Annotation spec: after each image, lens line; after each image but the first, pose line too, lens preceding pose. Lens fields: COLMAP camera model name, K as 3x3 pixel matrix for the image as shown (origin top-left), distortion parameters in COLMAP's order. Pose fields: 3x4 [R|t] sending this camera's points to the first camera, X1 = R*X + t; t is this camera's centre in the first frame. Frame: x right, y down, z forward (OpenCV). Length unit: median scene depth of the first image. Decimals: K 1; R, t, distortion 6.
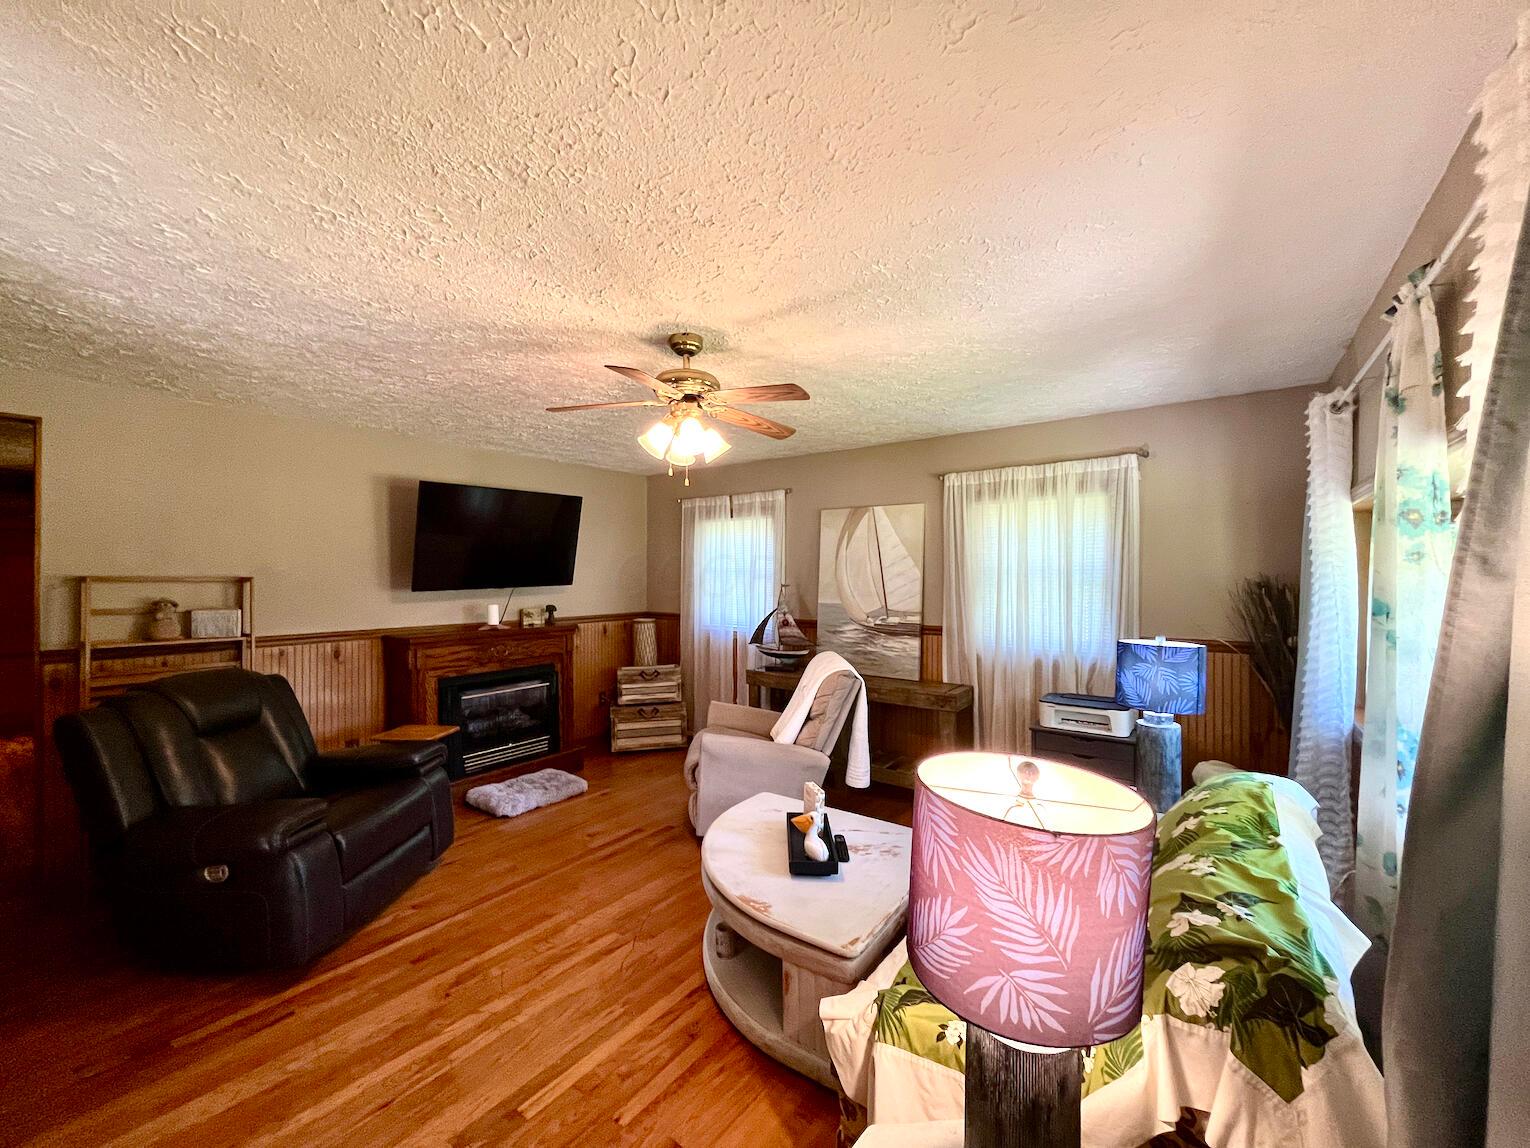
lens RADIAL K [[615.8, 0, 765.2], [0, 615.8, 578.2], [0, 0, 1]] dist [-0.003677, 0.000257]
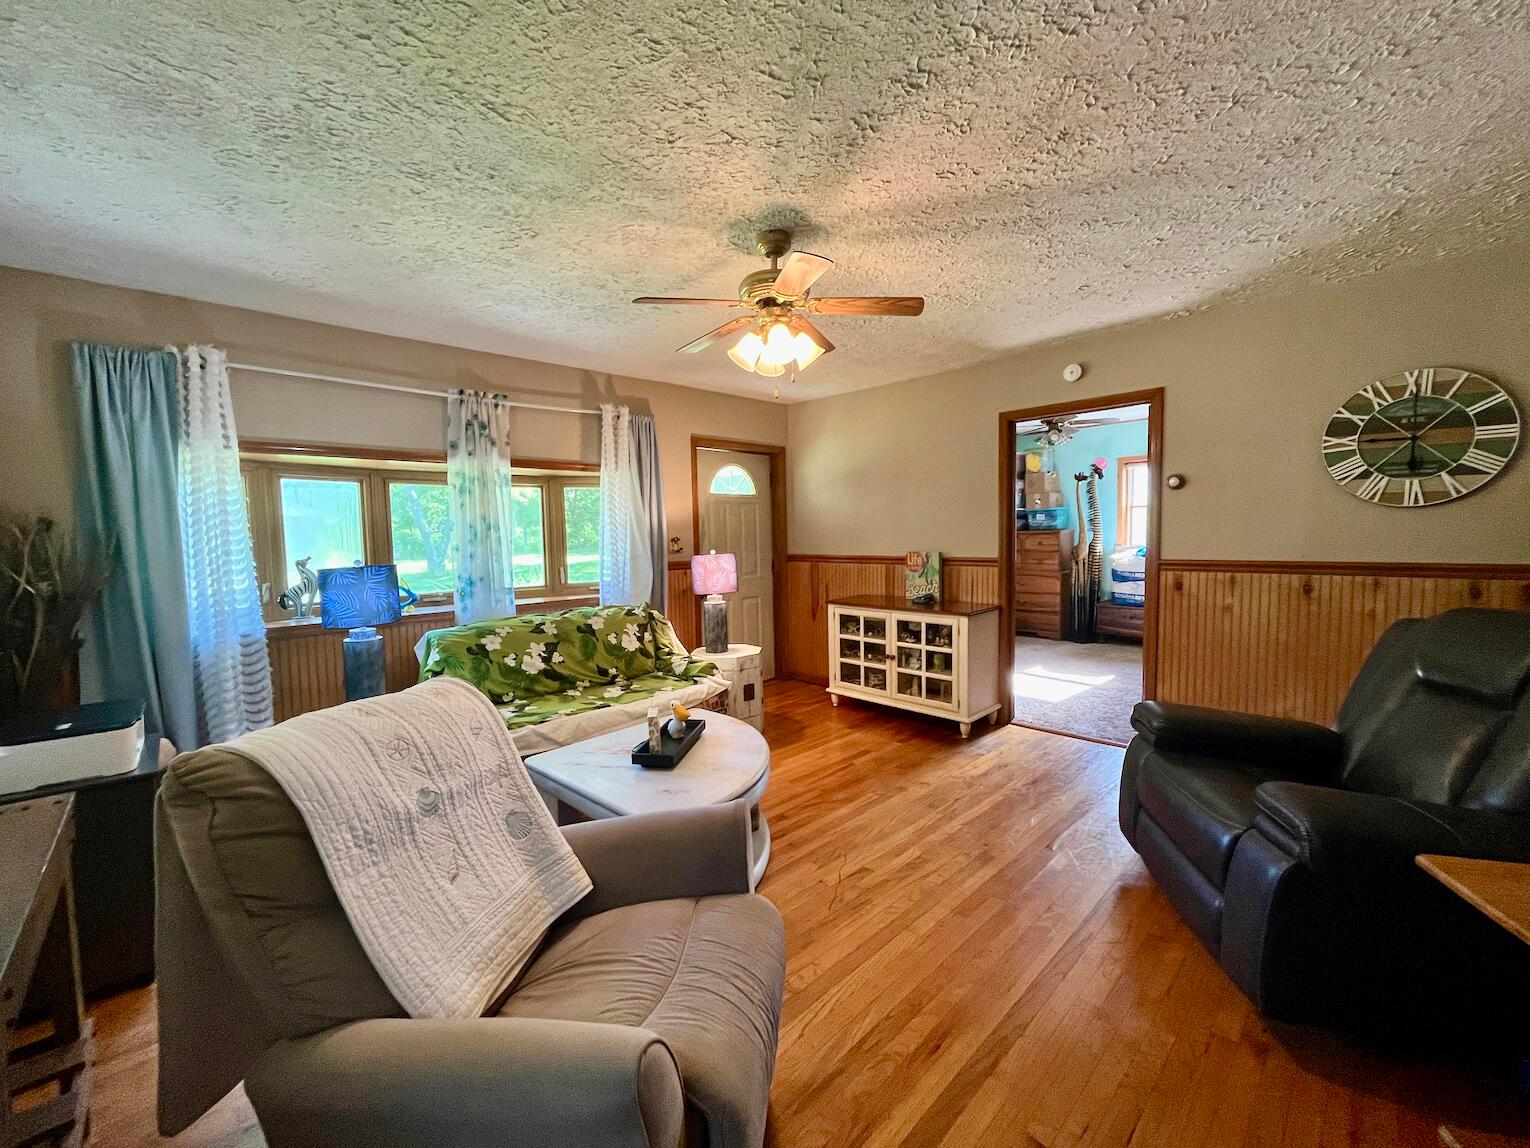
lens RADIAL K [[615.8, 0, 766.6], [0, 615.8, 569.7], [0, 0, 1]] dist [-0.003677, 0.000257]
pose [[-0.986596, -0.000429, 0.163179, -0.147975], [0.011793, 0.997194, 0.073927, 0.030322], [-0.162753, 0.074861, -0.983823, 1.097295]]
